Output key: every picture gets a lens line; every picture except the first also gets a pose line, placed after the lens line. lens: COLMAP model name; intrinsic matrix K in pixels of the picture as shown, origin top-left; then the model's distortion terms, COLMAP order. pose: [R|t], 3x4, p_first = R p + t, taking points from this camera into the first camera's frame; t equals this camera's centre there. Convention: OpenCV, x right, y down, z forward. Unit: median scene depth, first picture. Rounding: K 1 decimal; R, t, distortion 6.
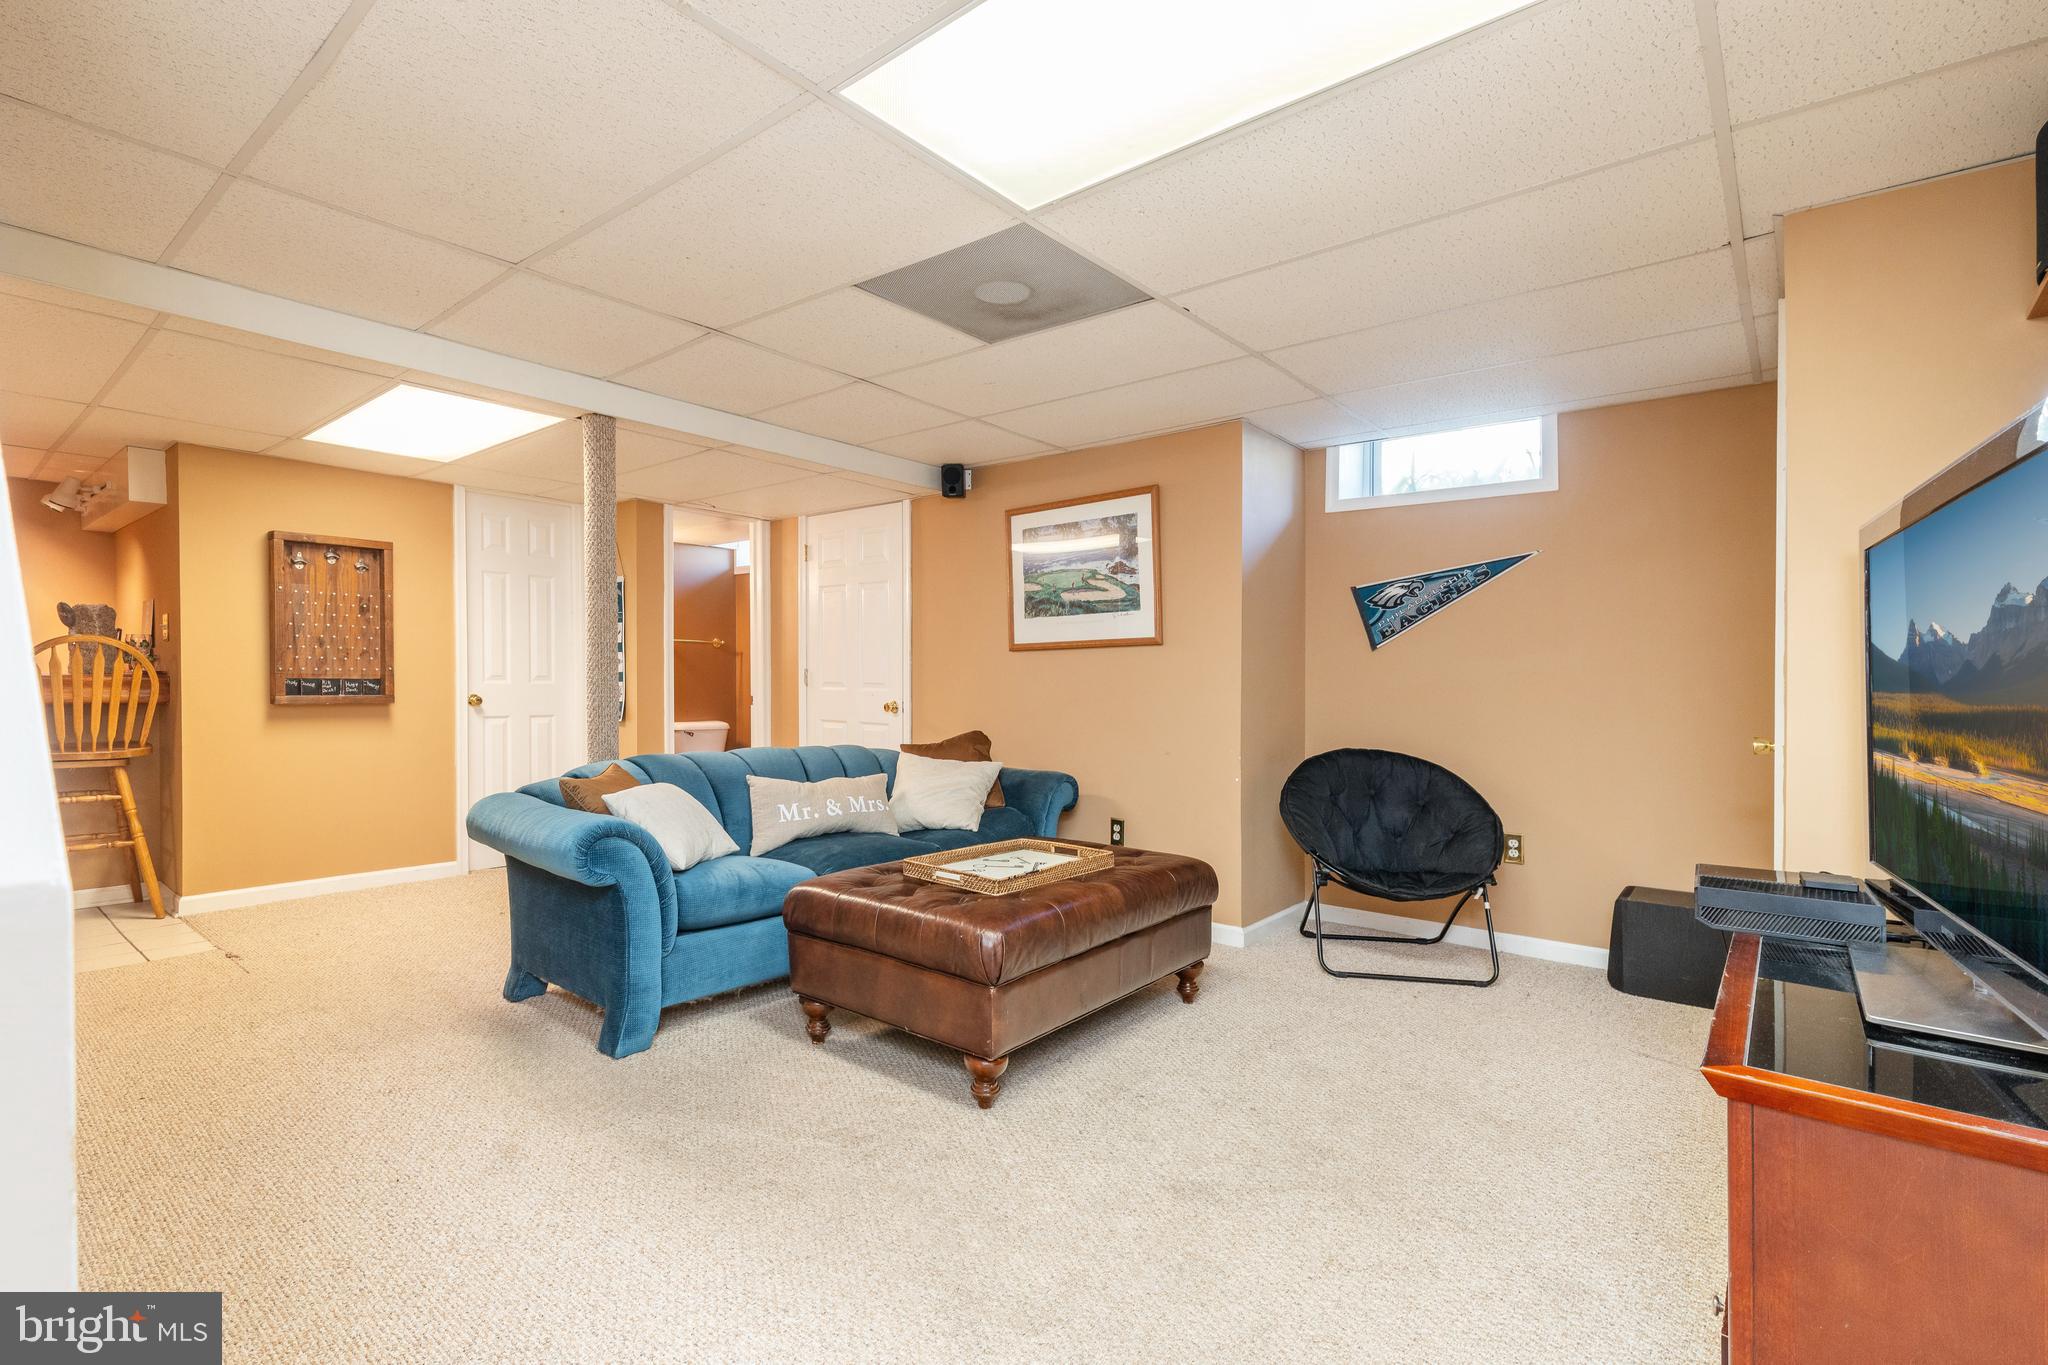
lens RADIAL K [[940.4, 0, 1021.4], [0, 940.4, 683.7], [0, 0, 1]] dist [0.000549, 0.000227]
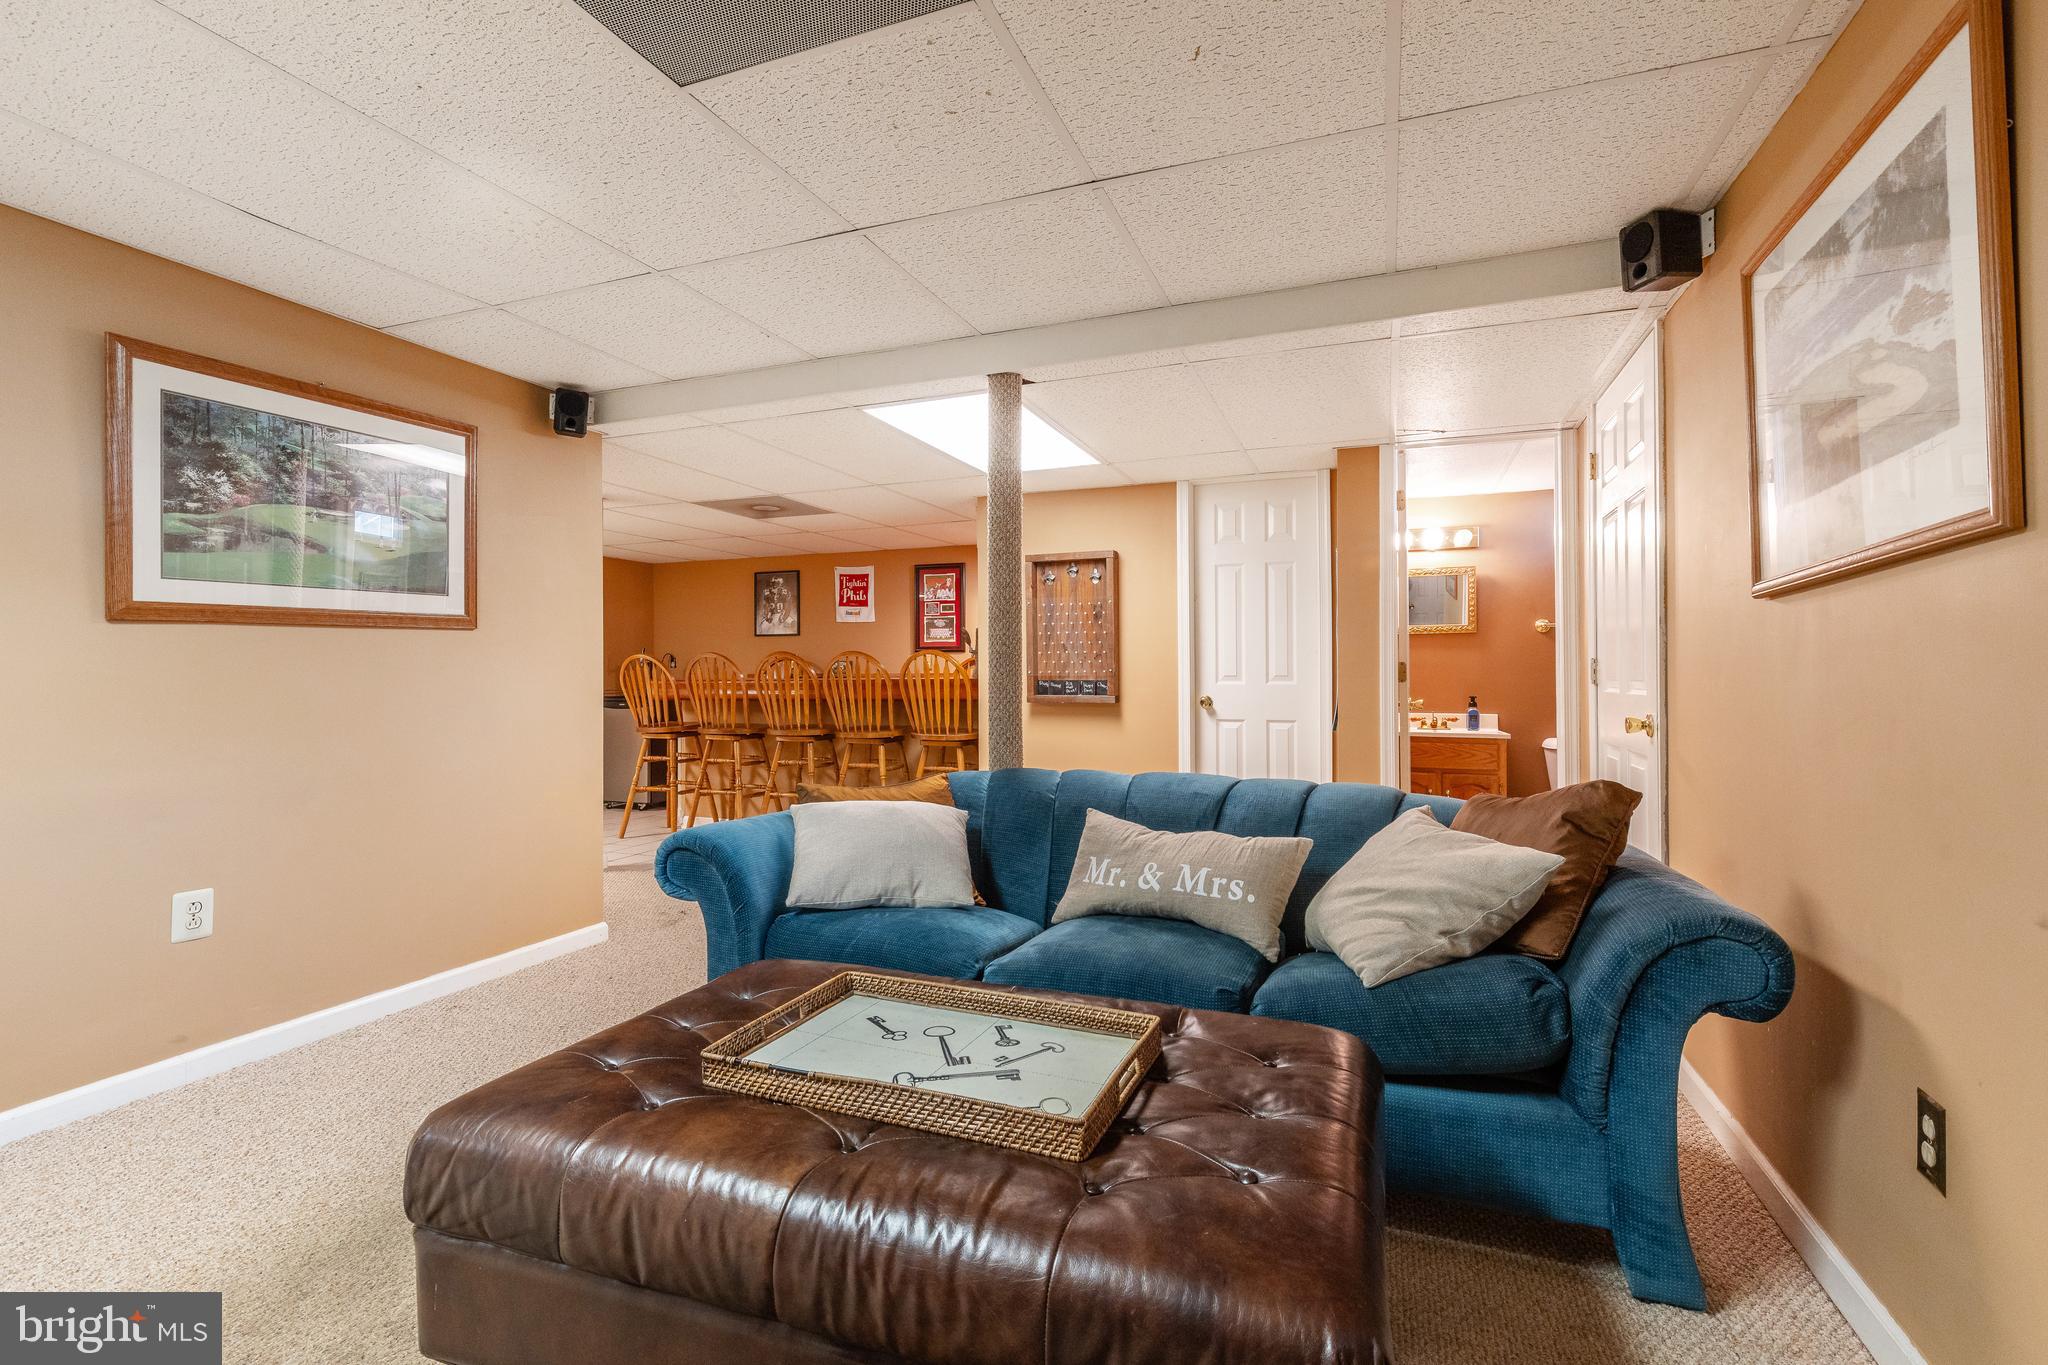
lens RADIAL K [[940.4, 0, 1019.7], [0, 940.4, 679.7], [0, 0, 1]] dist [0.000549, 0.000227]
pose [[0.296868, -0.010258, -0.954864, 0.312854], [0.002360, 0.999947, -0.010009, 0.005142], [0.954916, 0.000717, 0.296876, 0.606945]]
